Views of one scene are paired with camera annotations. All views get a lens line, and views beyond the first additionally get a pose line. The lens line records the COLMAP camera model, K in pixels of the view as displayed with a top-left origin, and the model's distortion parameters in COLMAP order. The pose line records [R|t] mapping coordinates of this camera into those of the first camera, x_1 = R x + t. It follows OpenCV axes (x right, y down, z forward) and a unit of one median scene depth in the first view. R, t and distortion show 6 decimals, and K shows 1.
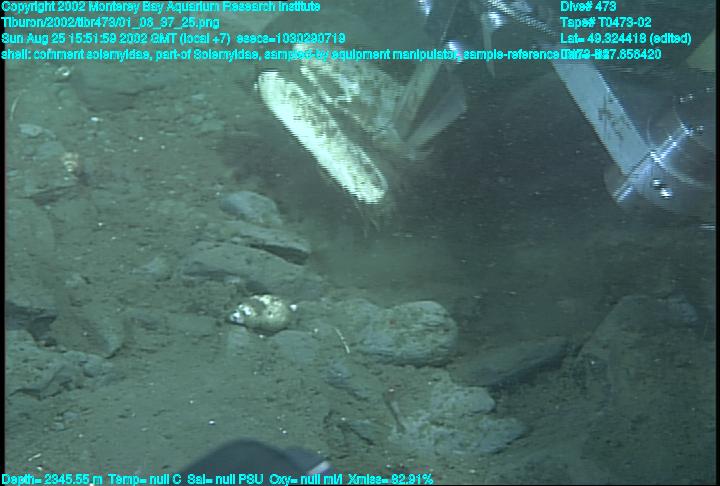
lens RADIAL K [[3165.2, 0, 360.4], [0, 3165.2, 241.8], [0, 0, 1]] dist [1.730407, 0.000000]
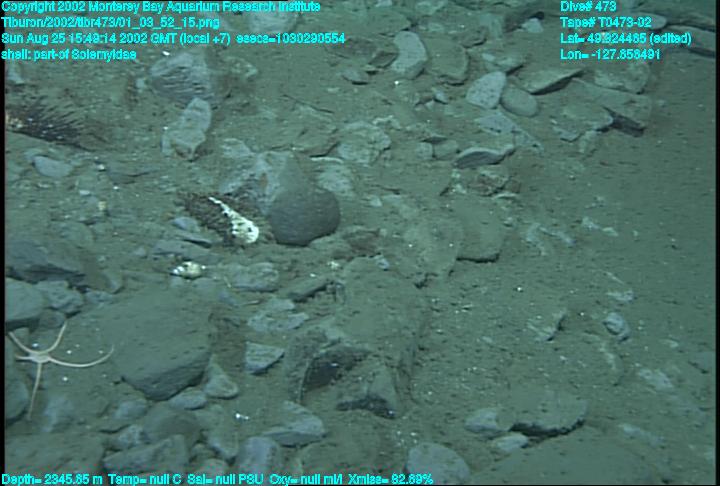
lens RADIAL K [[3165.2, 0, 359.9], [0, 3165.2, 243.6], [0, 0, 1]] dist [1.730407, 0.000000]
pose [[0.981692, -0.040577, 0.186105, -0.325040], [0.029567, 0.997665, 0.061558, -0.128667], [-0.188168, -0.054929, 0.980600, -1.182465]]
